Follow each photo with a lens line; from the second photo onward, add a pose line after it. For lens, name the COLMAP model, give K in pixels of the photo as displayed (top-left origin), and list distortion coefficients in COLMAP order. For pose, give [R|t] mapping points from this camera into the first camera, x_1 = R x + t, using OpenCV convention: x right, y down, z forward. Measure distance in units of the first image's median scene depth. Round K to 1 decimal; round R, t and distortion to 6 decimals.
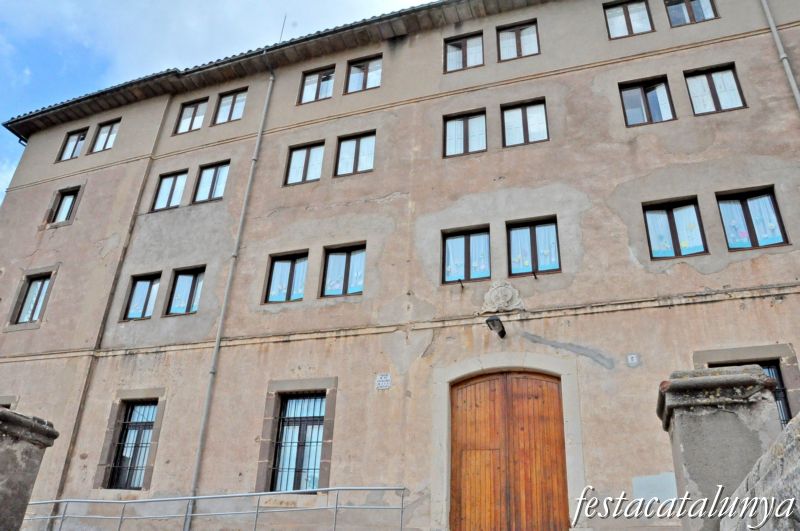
lens RADIAL K [[500.7, 0, 400.0], [0, 500.7, 318.4], [0, 0, 1]] dist [-0.051739, 0.000040]
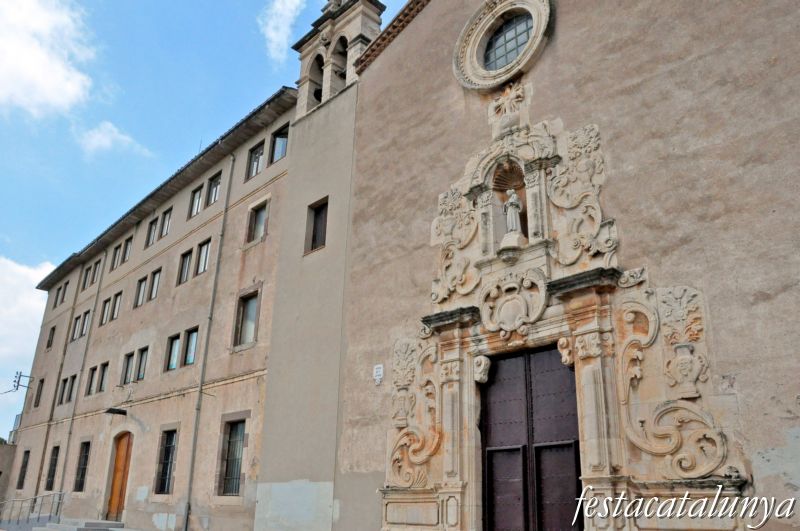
lens RADIAL K [[636.5, 0, 400.0], [0, 636.5, 265.5], [0, 0, 1]] dist [-0.112461, -0.001072]
pose [[0.869082, -0.180131, -0.460706, 1.351358], [0.175478, 0.983038, -0.053333, -0.127997], [0.462498, -0.034493, 0.885949, -0.359920]]
